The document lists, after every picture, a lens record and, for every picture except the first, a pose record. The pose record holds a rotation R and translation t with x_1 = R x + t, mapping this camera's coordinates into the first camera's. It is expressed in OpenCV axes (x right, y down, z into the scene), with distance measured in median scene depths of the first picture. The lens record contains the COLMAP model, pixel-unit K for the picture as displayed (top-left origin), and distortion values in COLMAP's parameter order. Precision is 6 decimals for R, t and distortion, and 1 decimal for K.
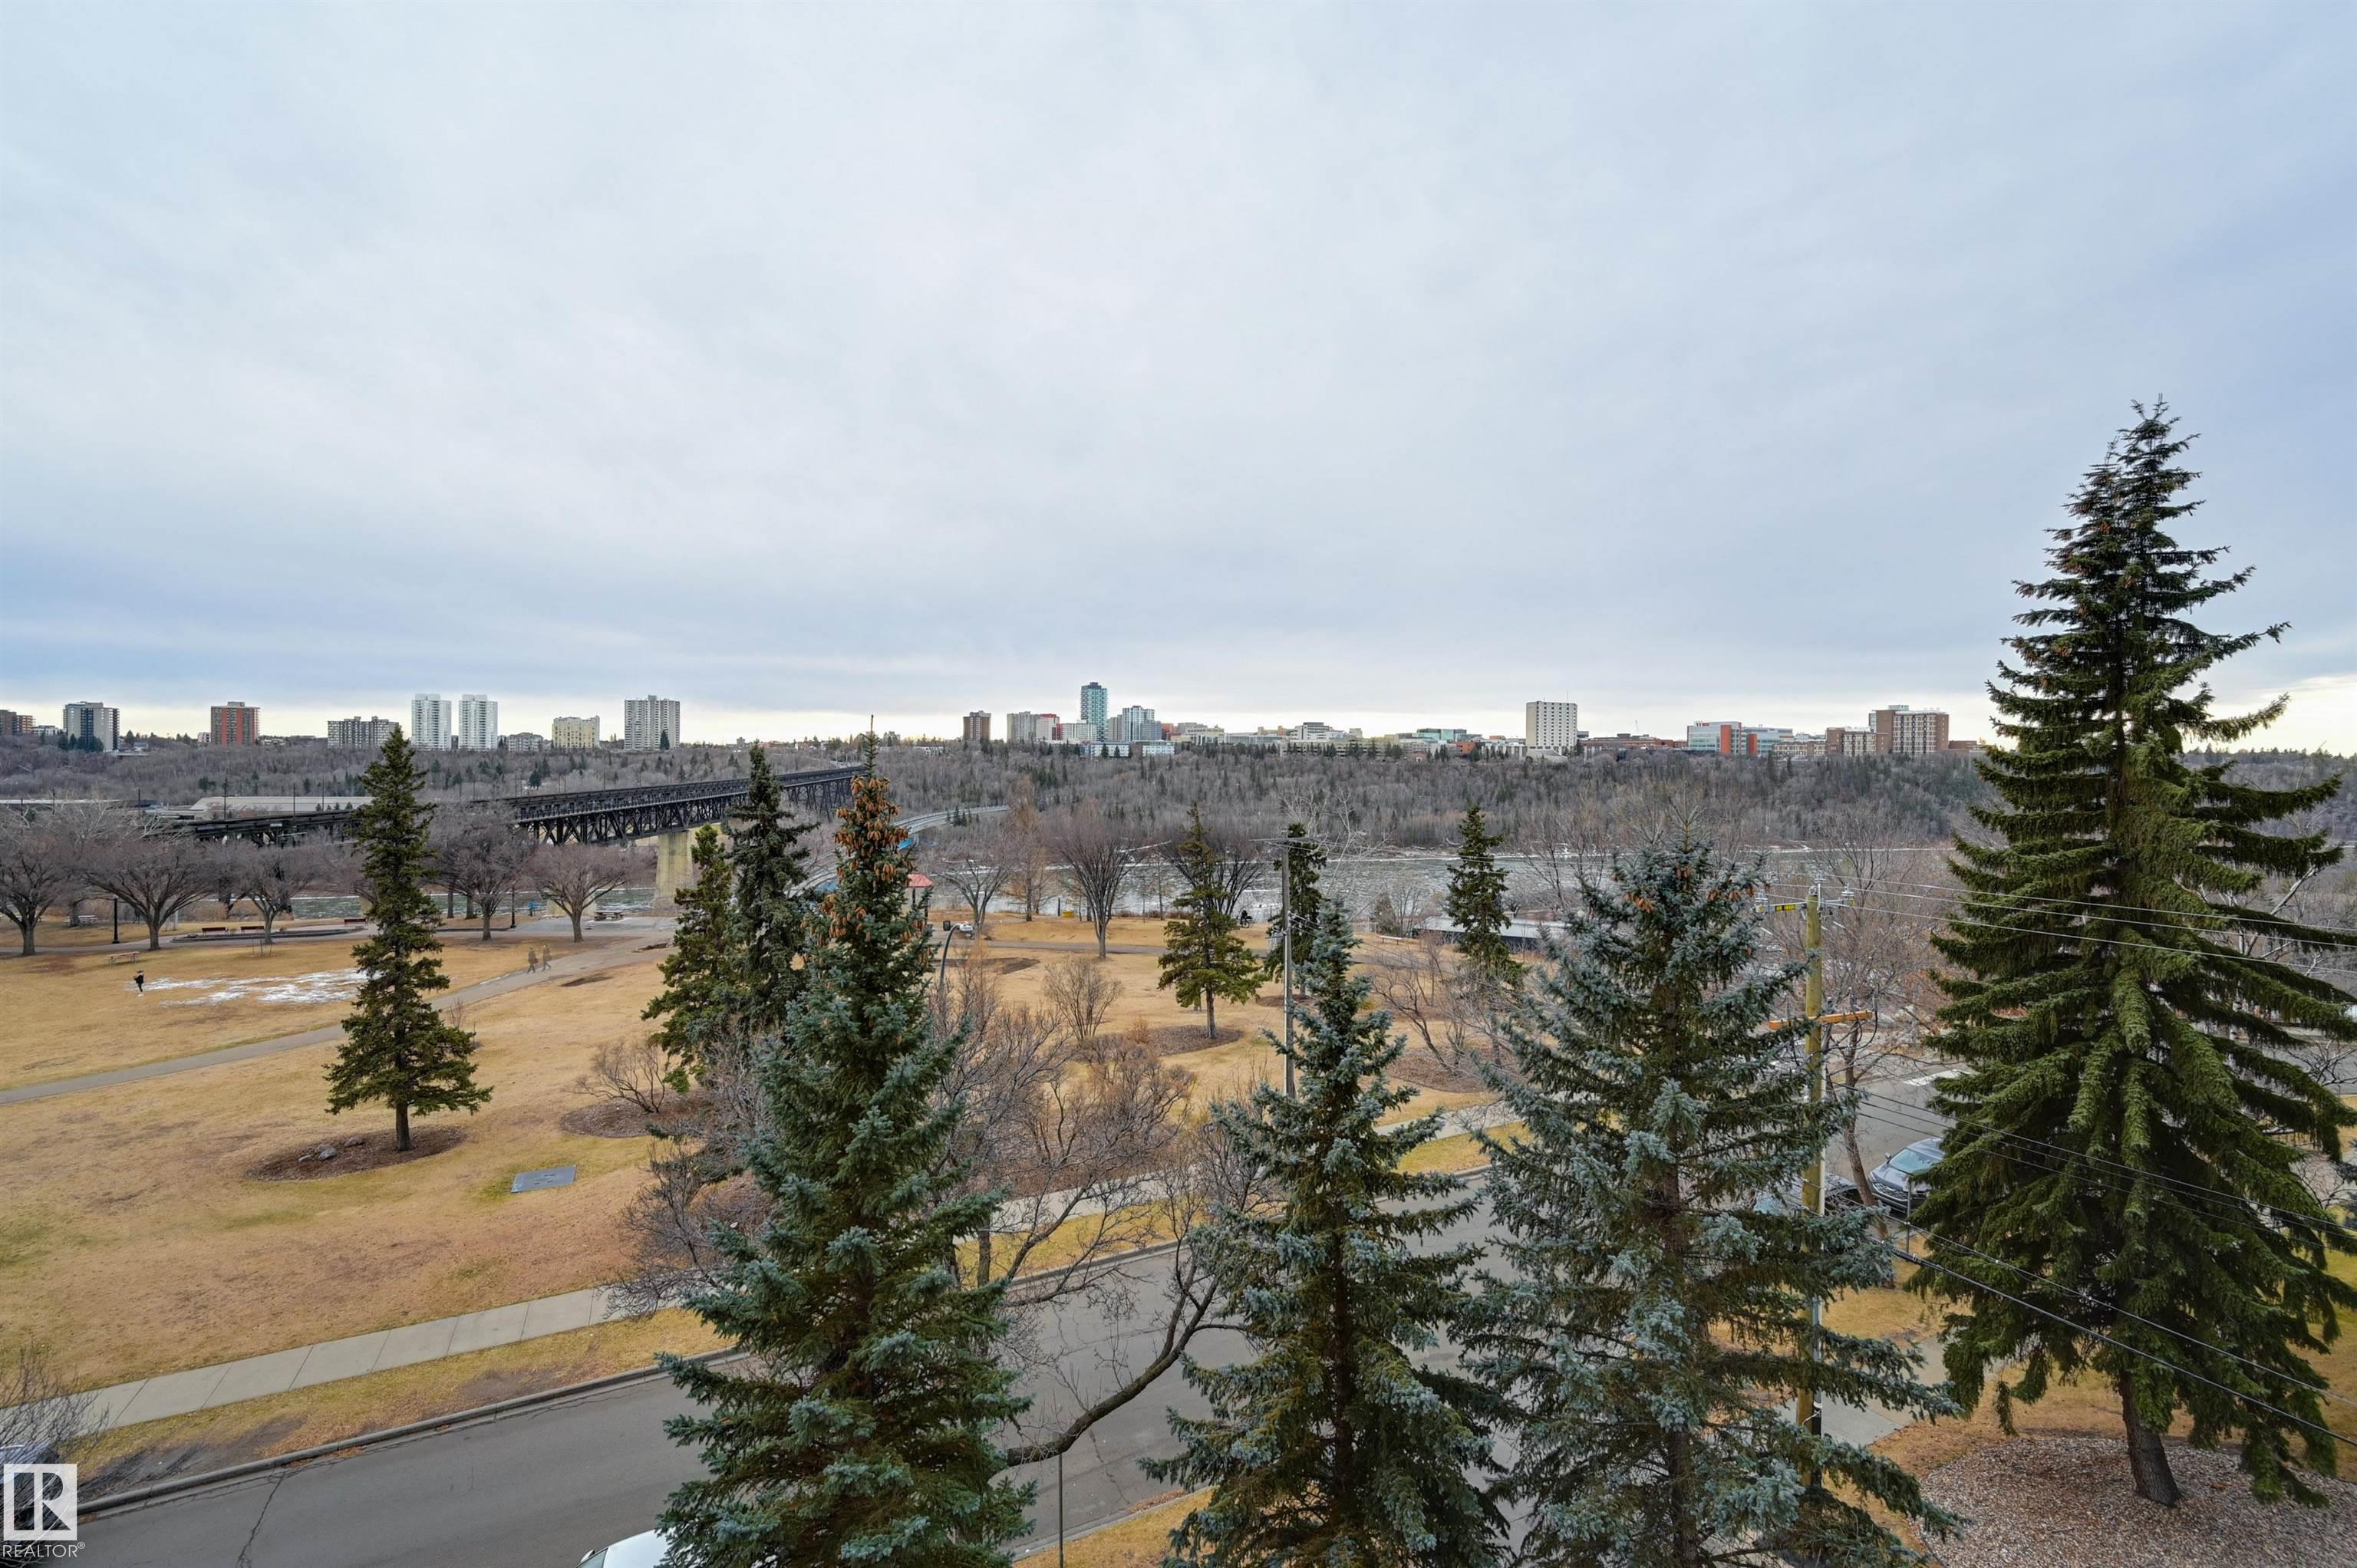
lens RADIAL K [[1038.4, 0, 1163.5], [0, 1038.4, 762.6], [0, 0, 1]] dist [0.000481, 0.000388]
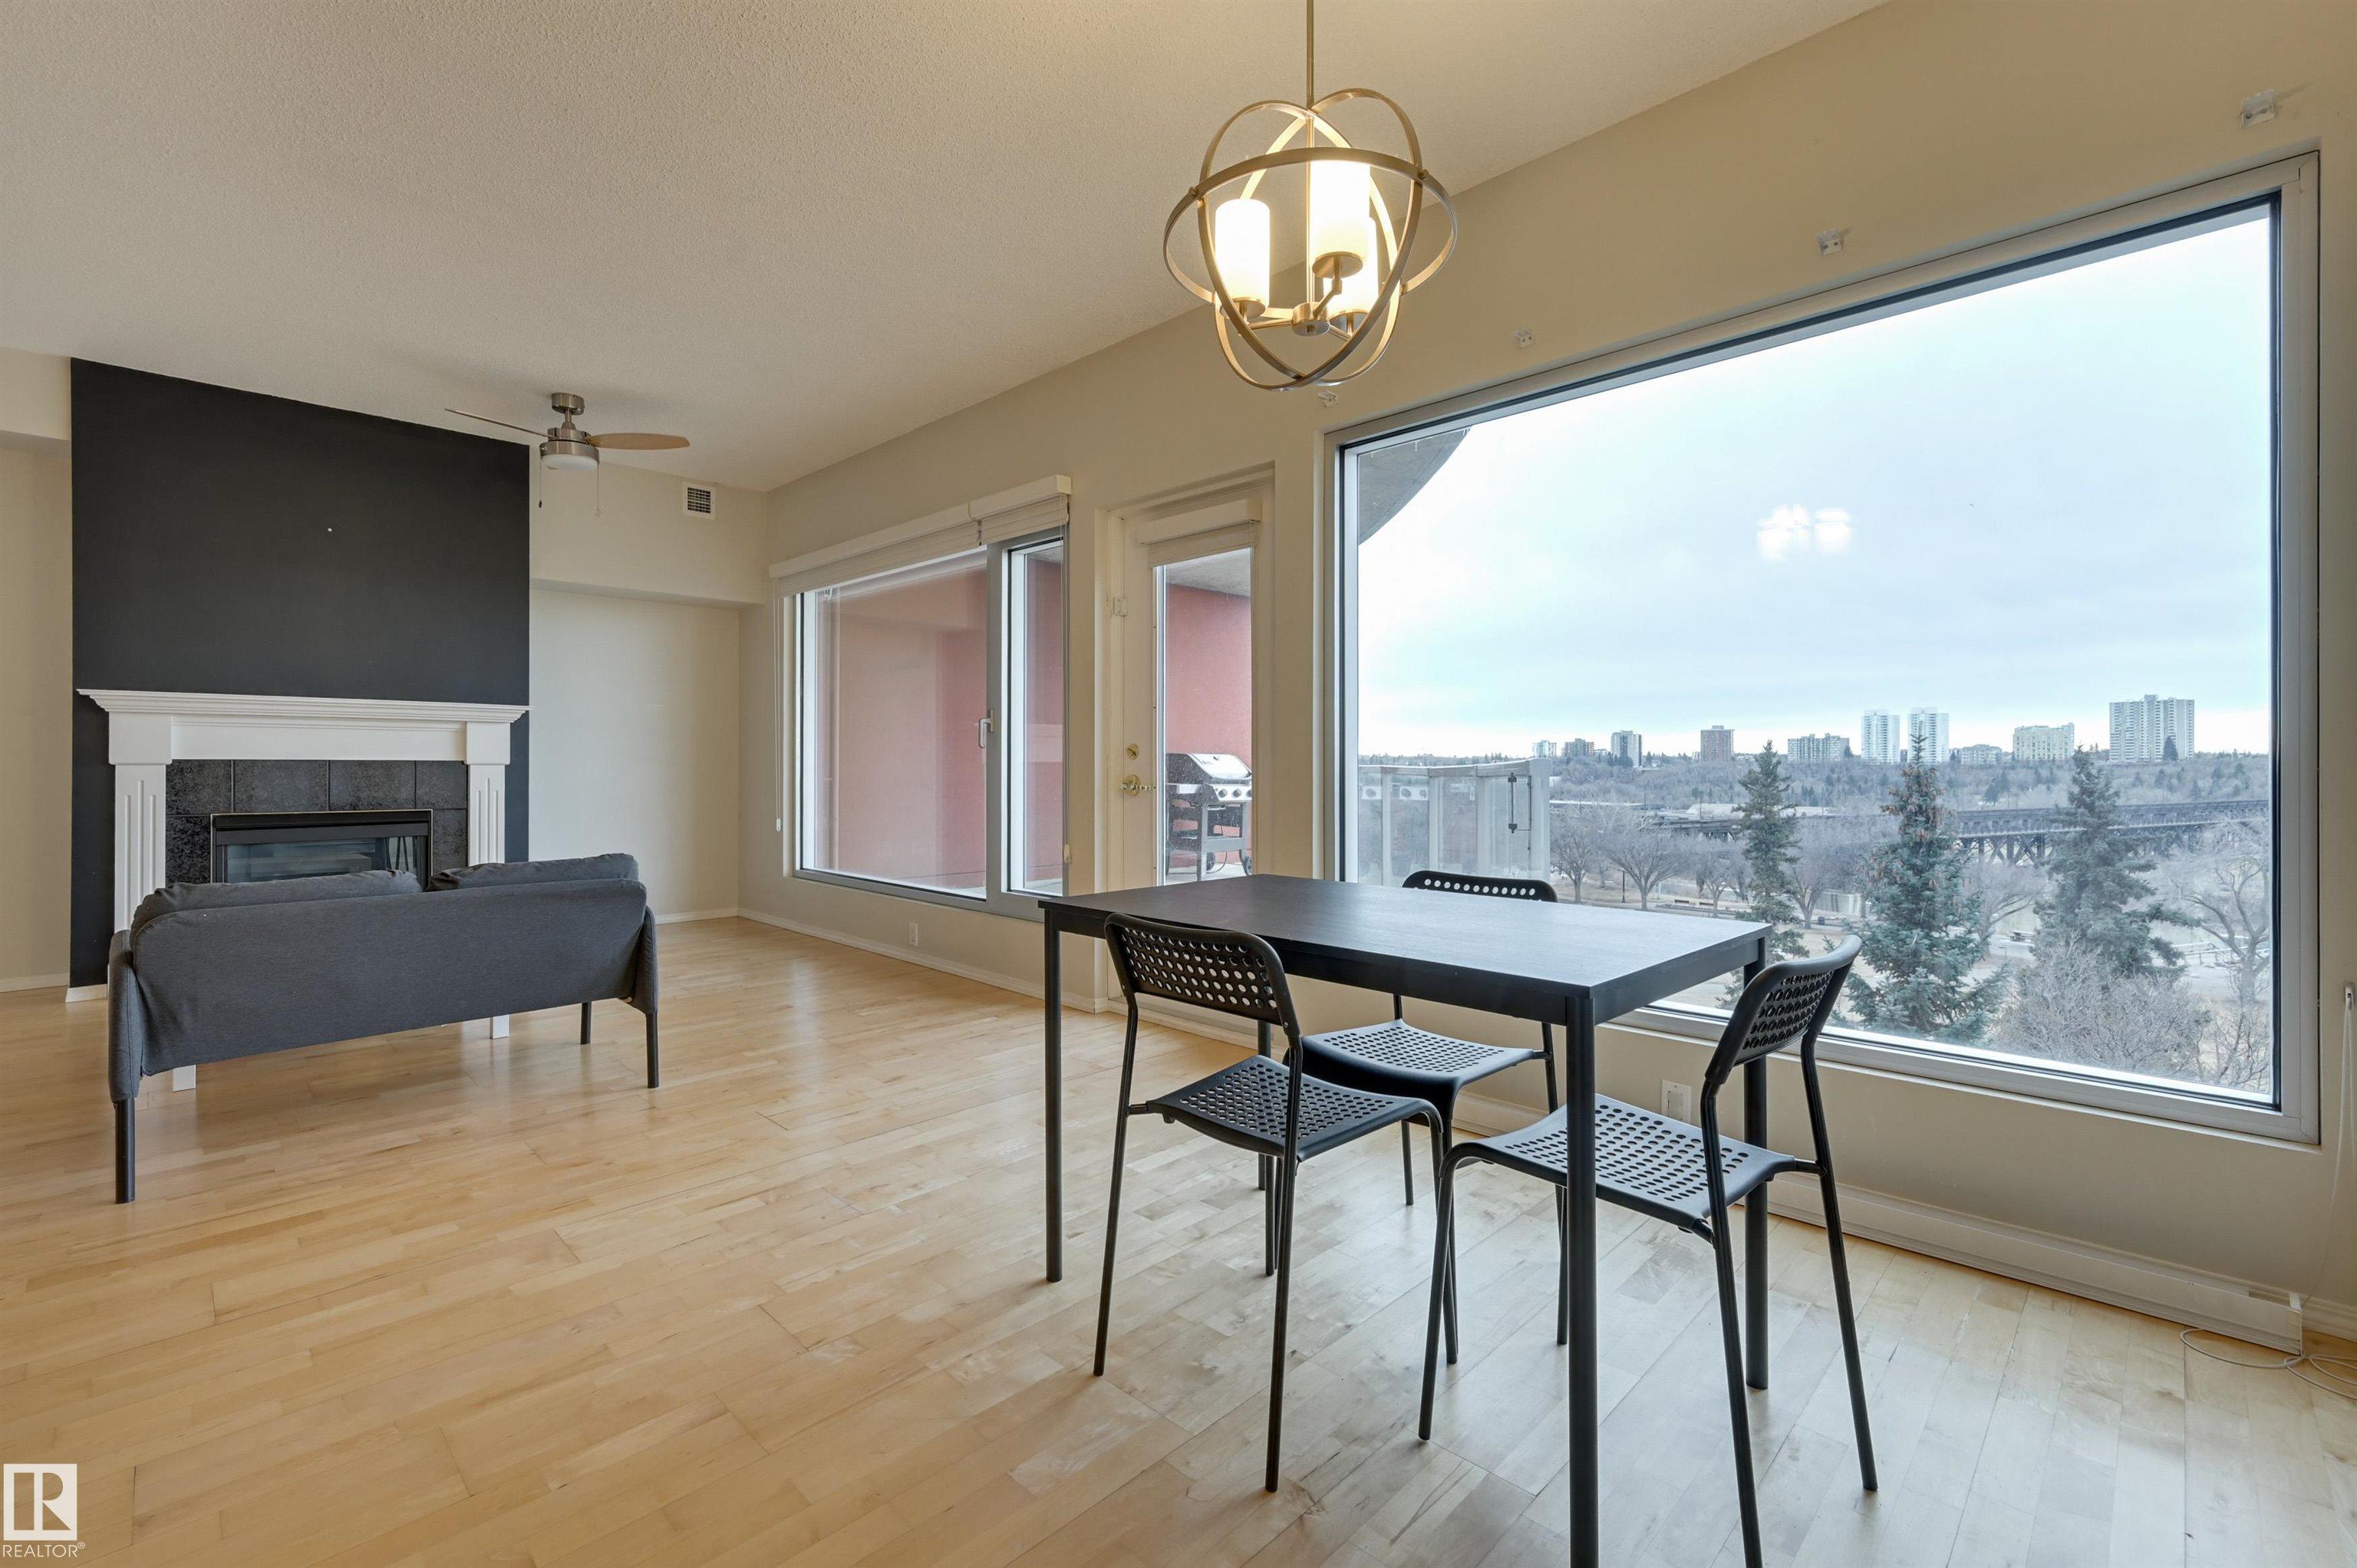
lens RADIAL K [[1013.8, 0, 1157.8], [0, 1013.8, 740.4], [0, 0, 1]] dist [-0.000018, 0.000102]
pose [[0.330849, -0.030872, -0.943179, 0.177275], [-0.002362, 0.999435, -0.033541, 0.007488], [0.943681, 0.013325, 0.330589, -0.101237]]
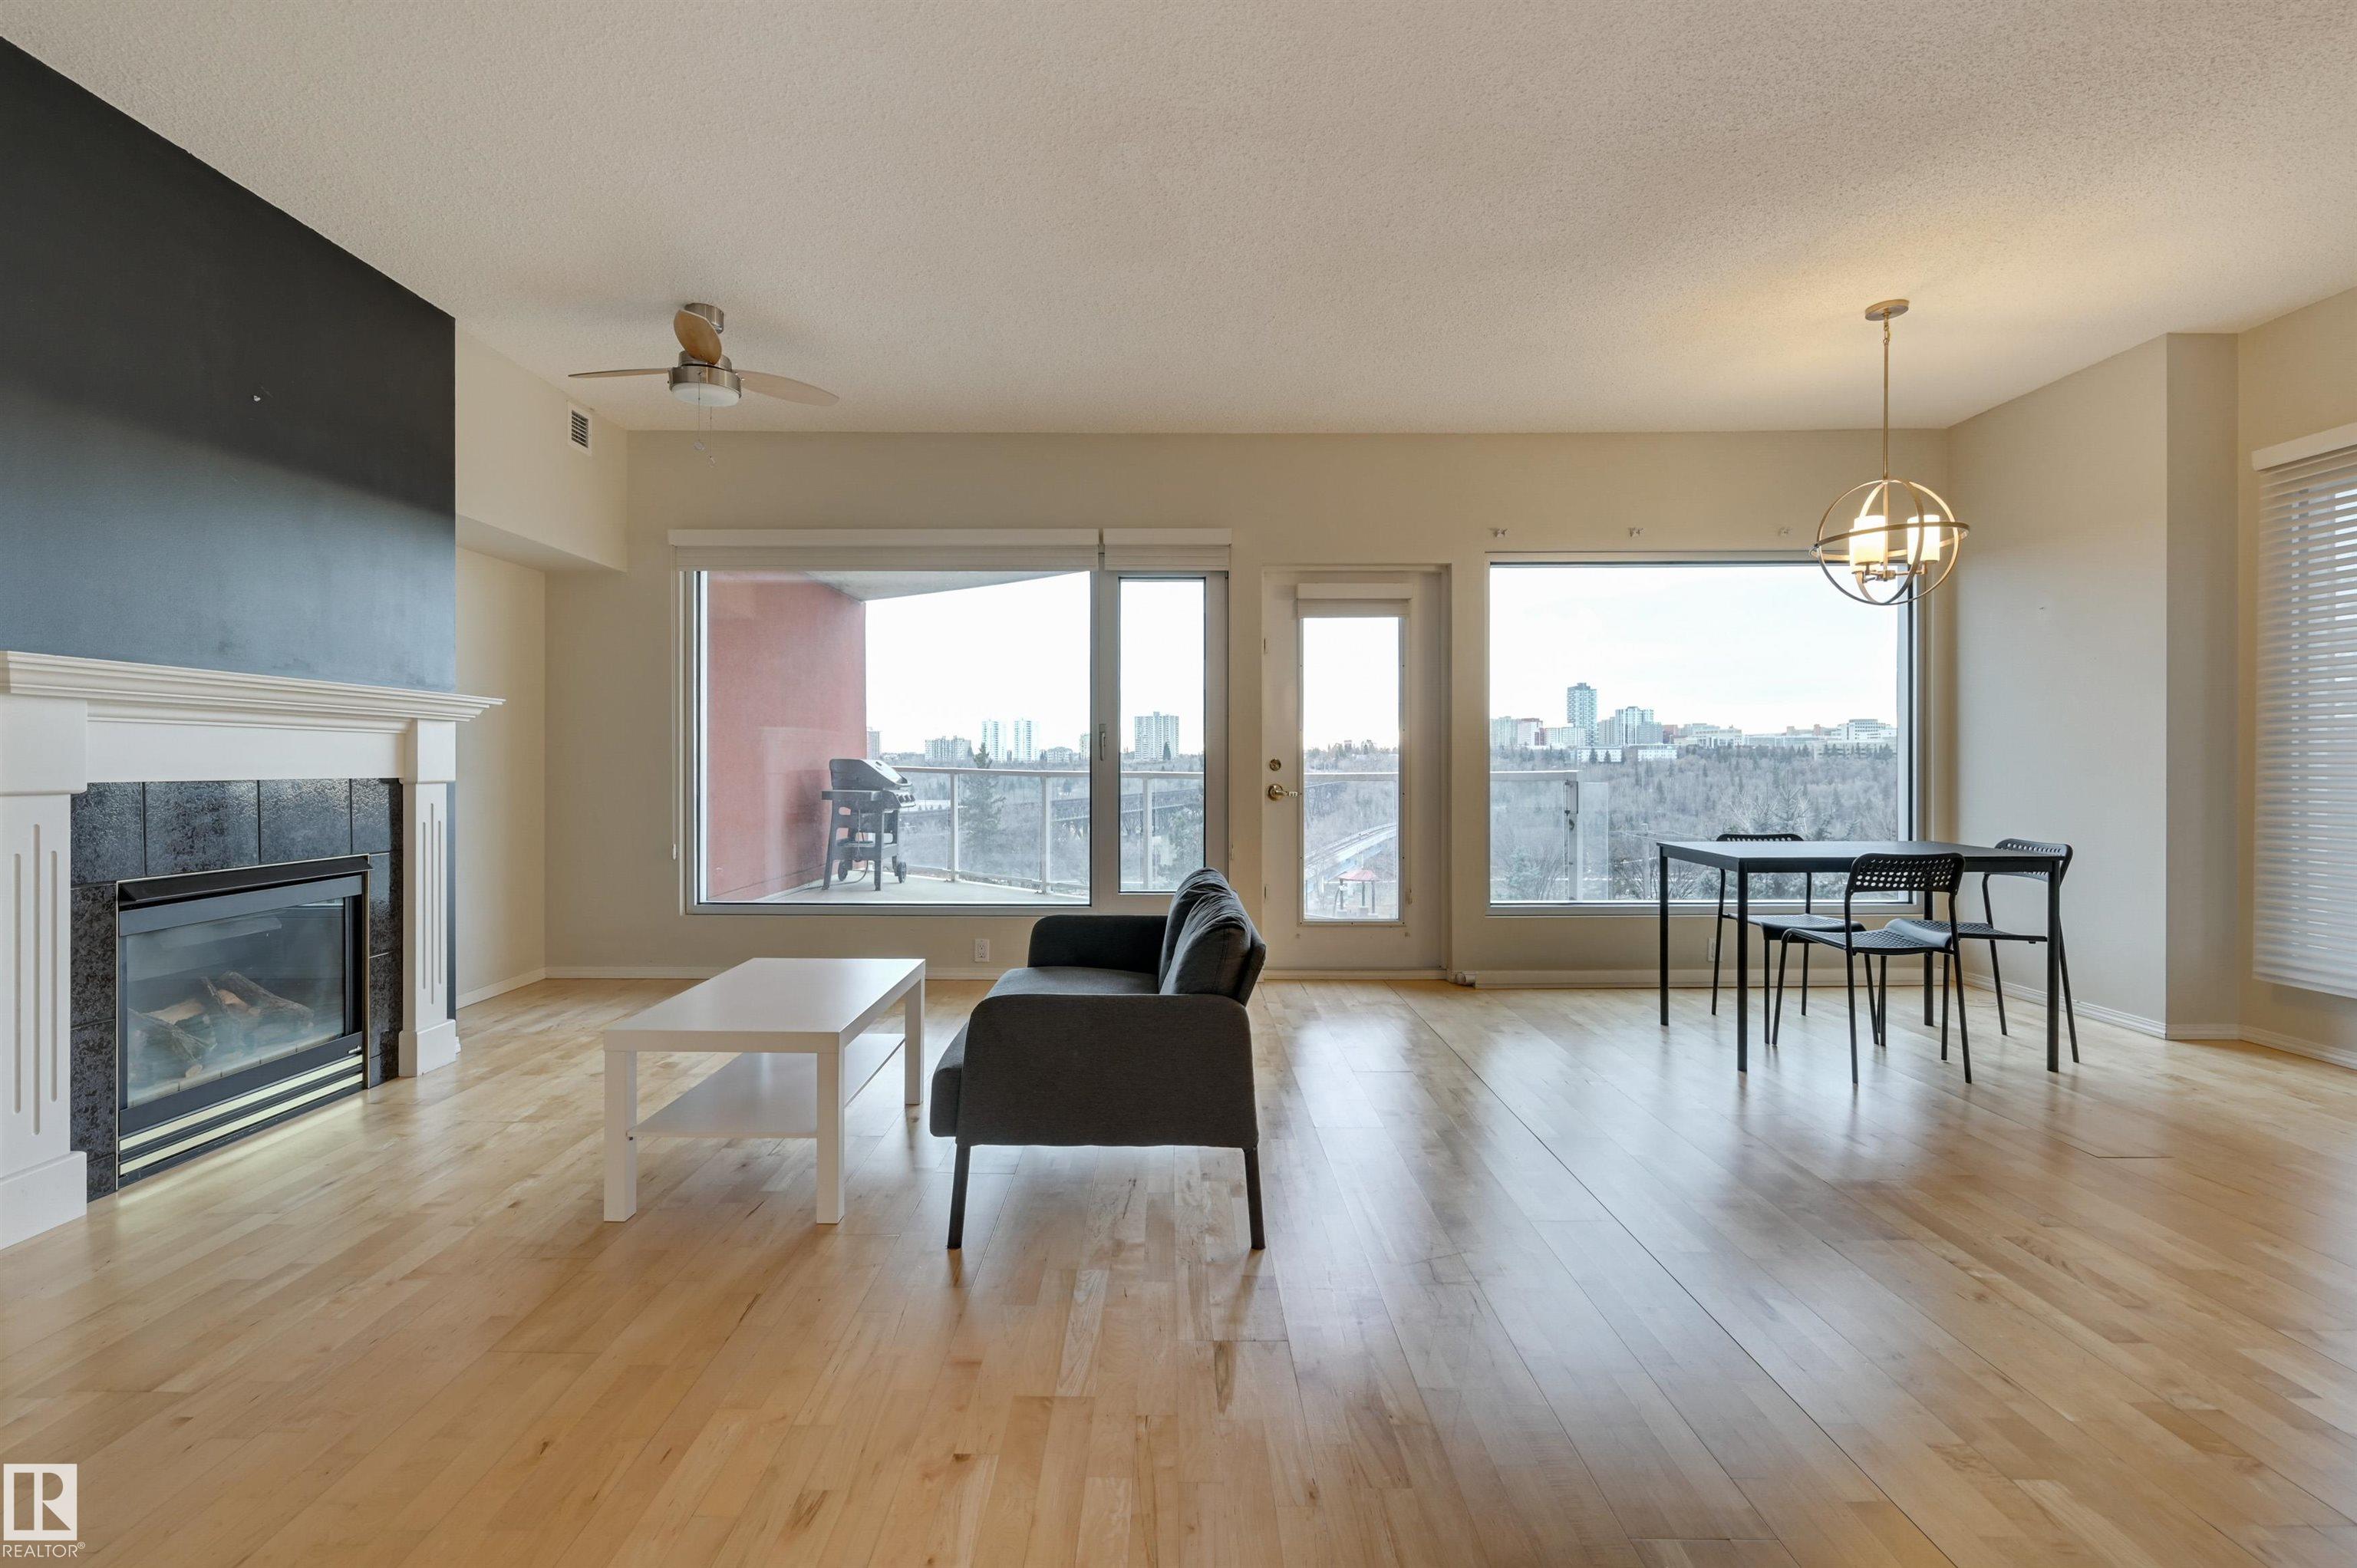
lens RADIAL K [[1038.4, 0, 1163.5], [0, 1038.4, 762.6], [0, 0, 1]] dist [0.000481, 0.000388]
pose [[0.899803, -0.009430, -0.436195, 0.121772], [0.006317, 0.999943, -0.008587, 0.005819], [0.436252, 0.004971, 0.899811, -0.195356]]
